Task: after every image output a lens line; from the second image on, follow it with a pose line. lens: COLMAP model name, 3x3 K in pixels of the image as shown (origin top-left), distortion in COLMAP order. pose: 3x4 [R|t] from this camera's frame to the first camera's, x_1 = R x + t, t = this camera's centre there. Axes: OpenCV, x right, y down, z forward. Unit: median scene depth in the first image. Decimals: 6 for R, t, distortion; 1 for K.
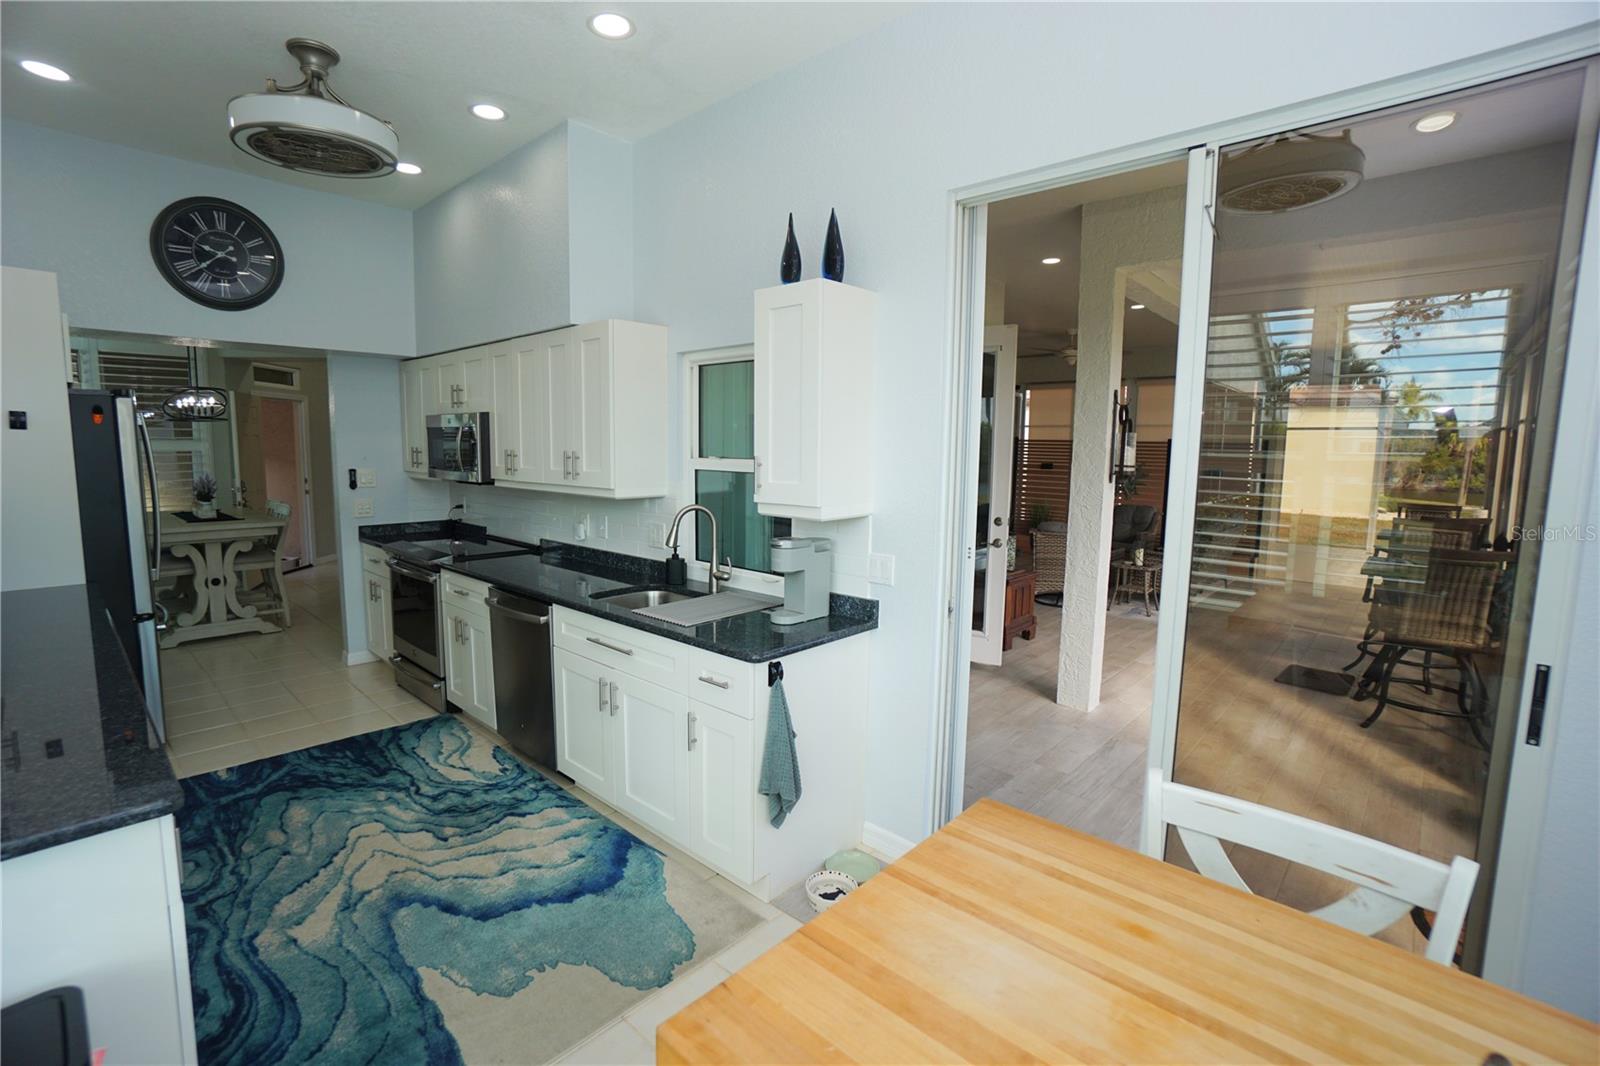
lens RADIAL K [[709.5, 0, 779.4], [0, 709.5, 525.6], [0, 0, 1]] dist [-0.063611, 0.022914]
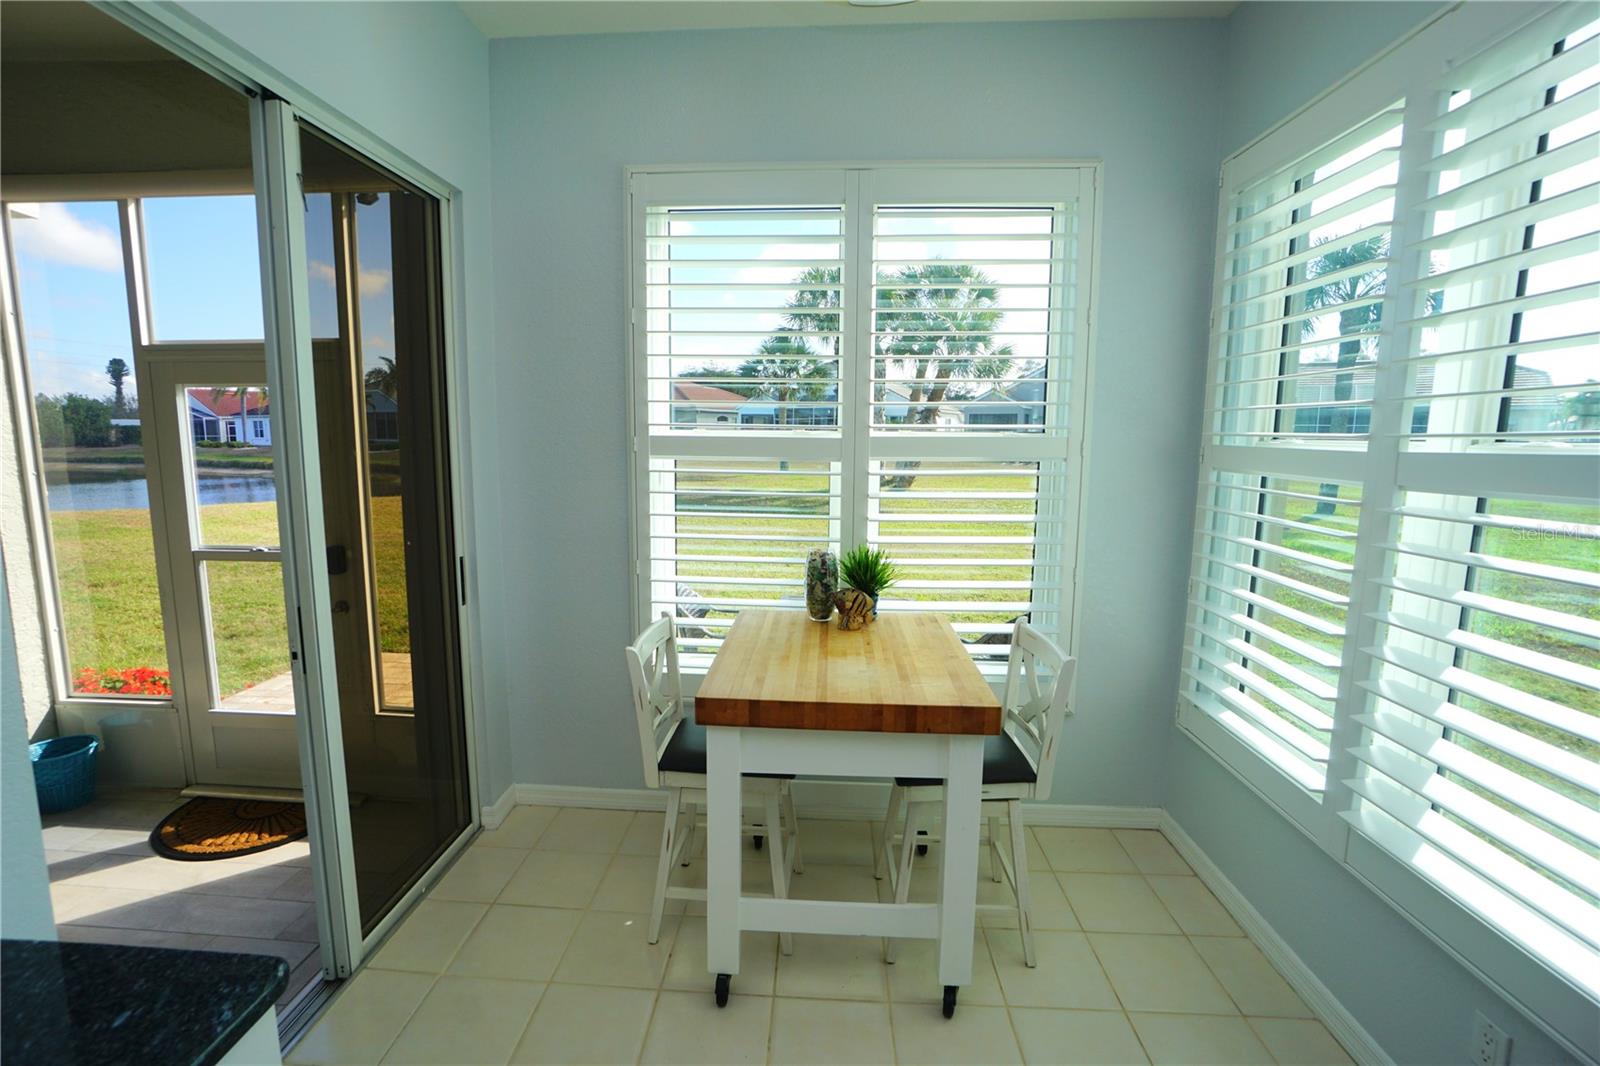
lens RADIAL K [[709.5, 0, 779.4], [0, 709.5, 525.6], [0, 0, 1]] dist [-0.063611, 0.022914]
pose [[-0.629928, -0.118850, 0.767506, -0.442110], [0.067927, 0.976004, 0.206887, -0.110658], [-0.773678, 0.182458, -0.606739, 0.890205]]
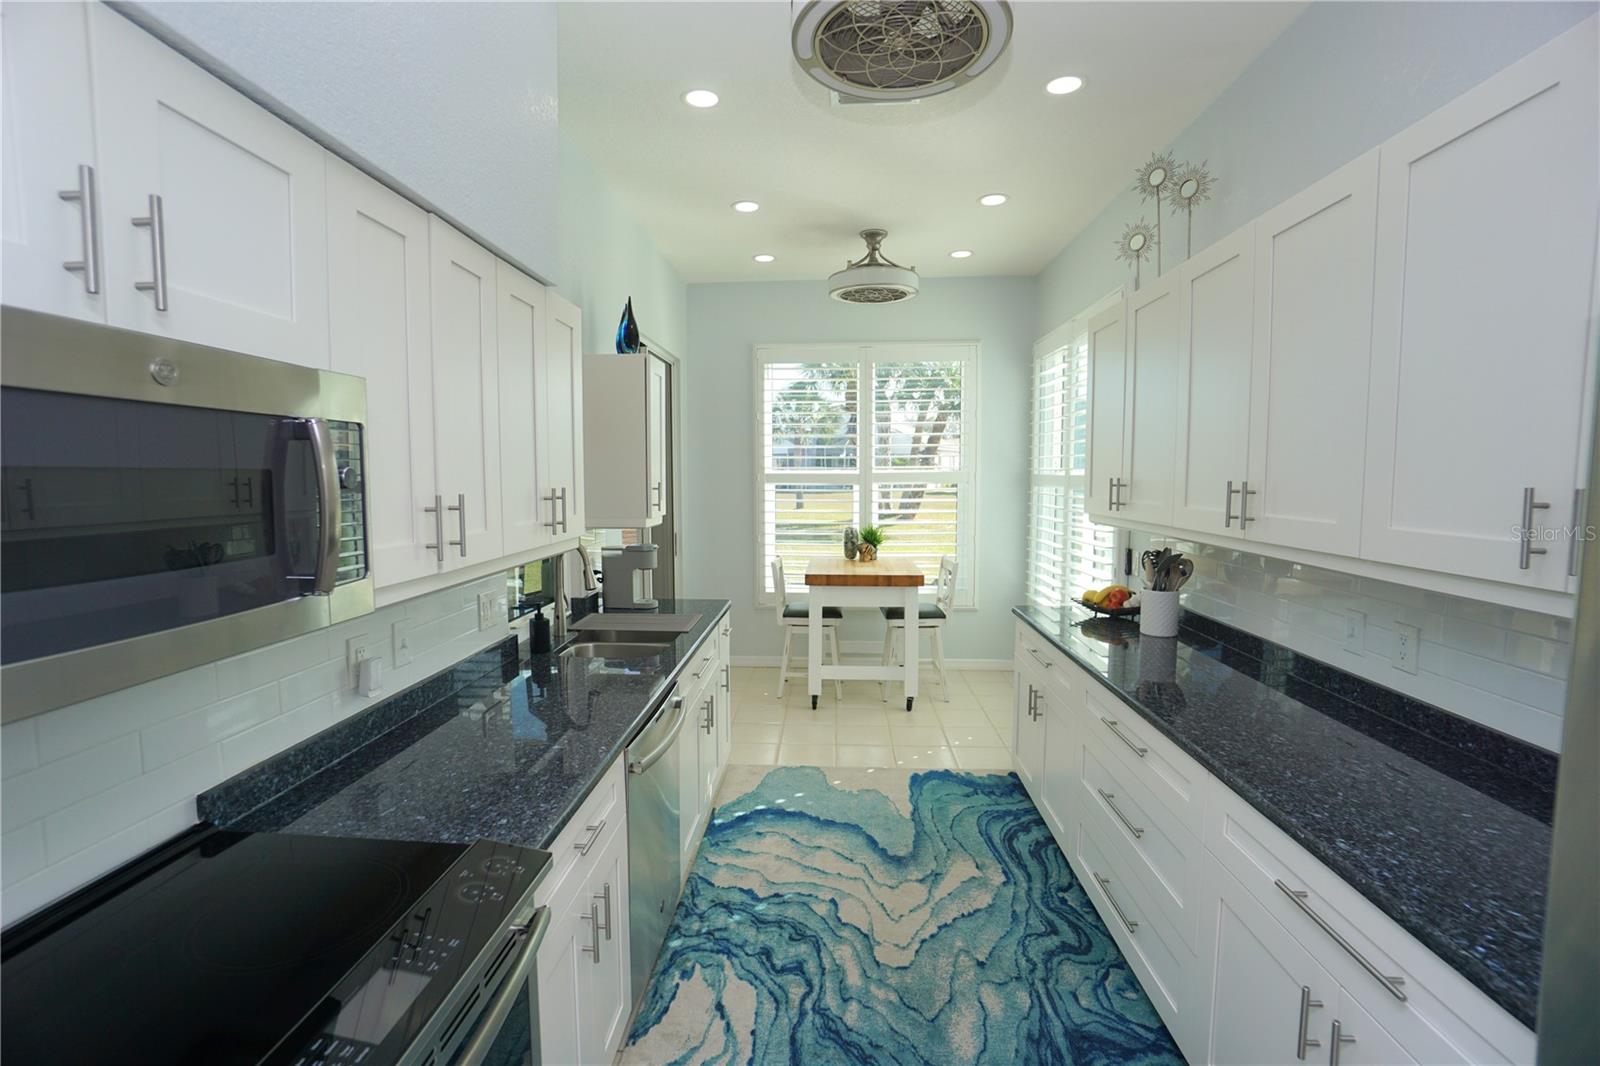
lens RADIAL K [[709.5, 0, 779.4], [0, 709.5, 525.6], [0, 0, 1]] dist [-0.063611, 0.022914]
pose [[-0.620065, -0.070418, 0.781384, -1.255539], [0.080766, 0.984943, 0.152855, -0.210319], [-0.780382, 0.157889, -0.605041, 1.707663]]
